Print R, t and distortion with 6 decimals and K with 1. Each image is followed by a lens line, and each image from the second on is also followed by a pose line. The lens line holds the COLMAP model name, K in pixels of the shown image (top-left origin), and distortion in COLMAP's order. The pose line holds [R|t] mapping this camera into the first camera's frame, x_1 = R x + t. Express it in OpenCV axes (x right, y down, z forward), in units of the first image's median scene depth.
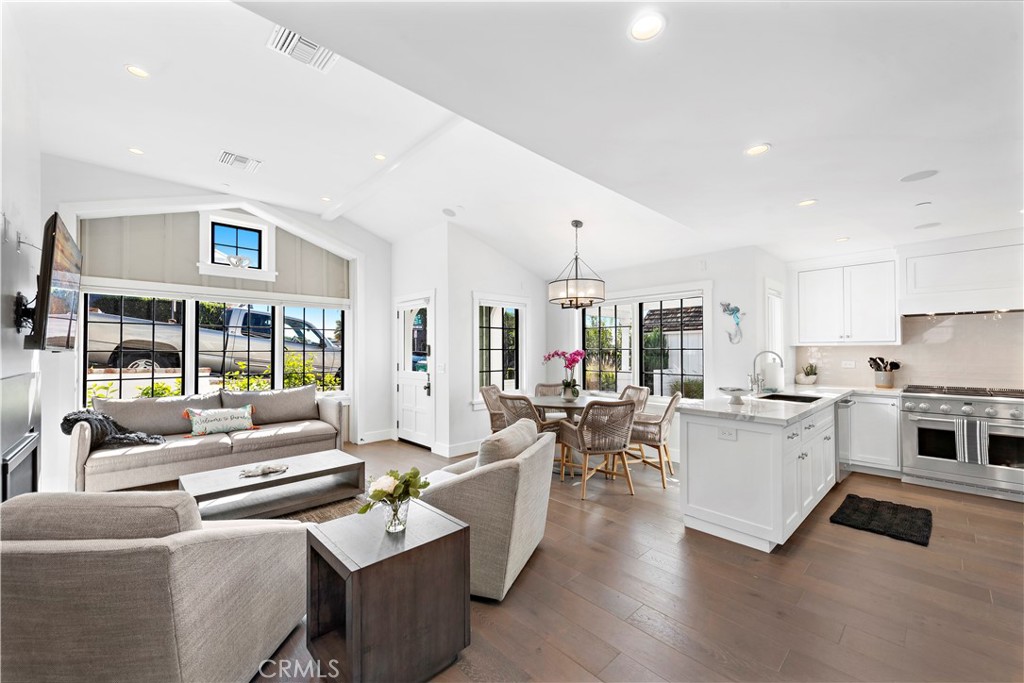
lens RADIAL K [[402.0, 0, 517.4], [0, 402.0, 344.9], [0, 0, 1]] dist [0.008037, -0.000720]
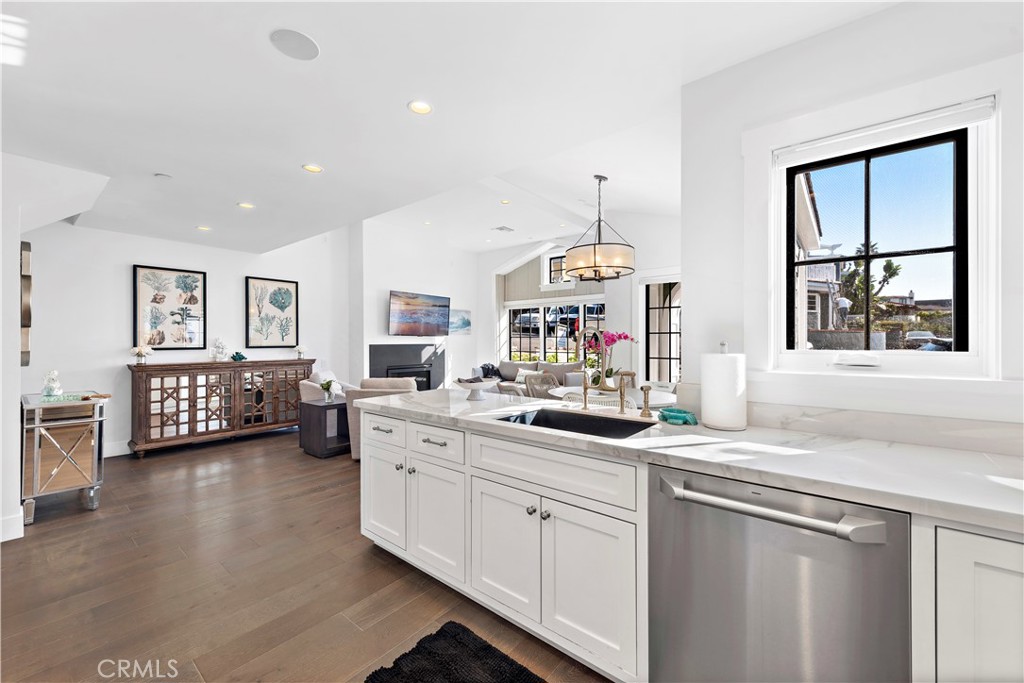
lens RADIAL K [[402.0, 0, 516.8], [0, 402.0, 338.9], [0, 0, 1]] dist [0.008037, -0.000720]
pose [[0.137589, -0.002555, -0.990486, 0.842353], [0.015674, 0.999877, -0.000402, 0.023210], [0.990365, -0.015469, 0.137612, 0.635147]]
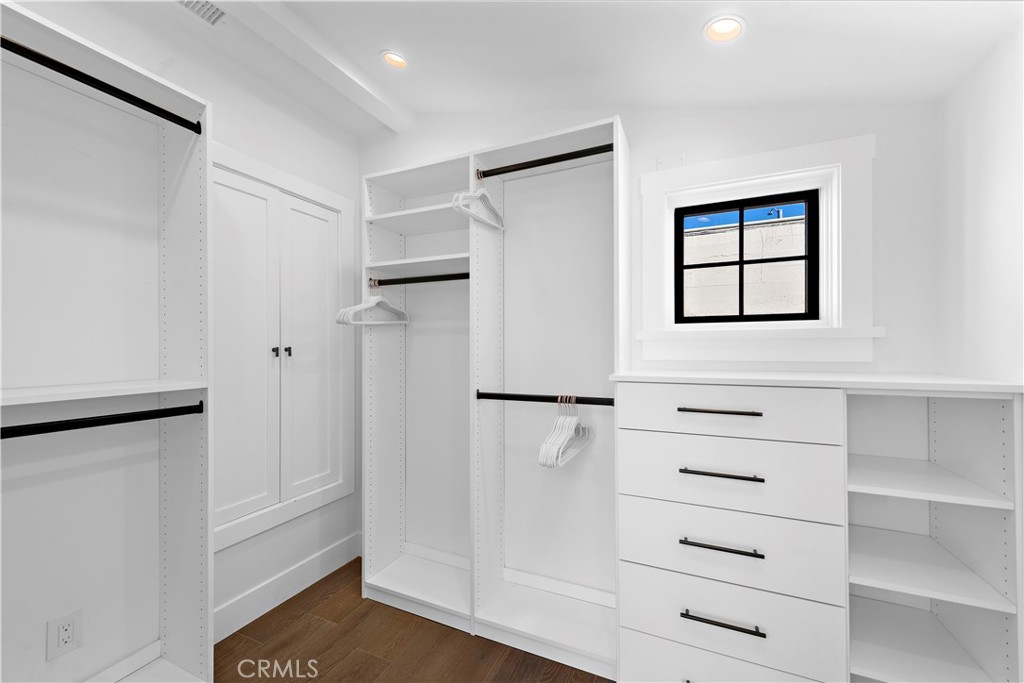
lens RADIAL K [[402.0, 0, 513.5], [0, 402.0, 348.3], [0, 0, 1]] dist [0.008037, -0.000720]
pose [[0.383249, -0.002973, -0.923640, -0.472584], [0.013215, 0.999910, 0.002265, -0.179925], [0.923550, -0.013074, 0.383254, 0.718883]]
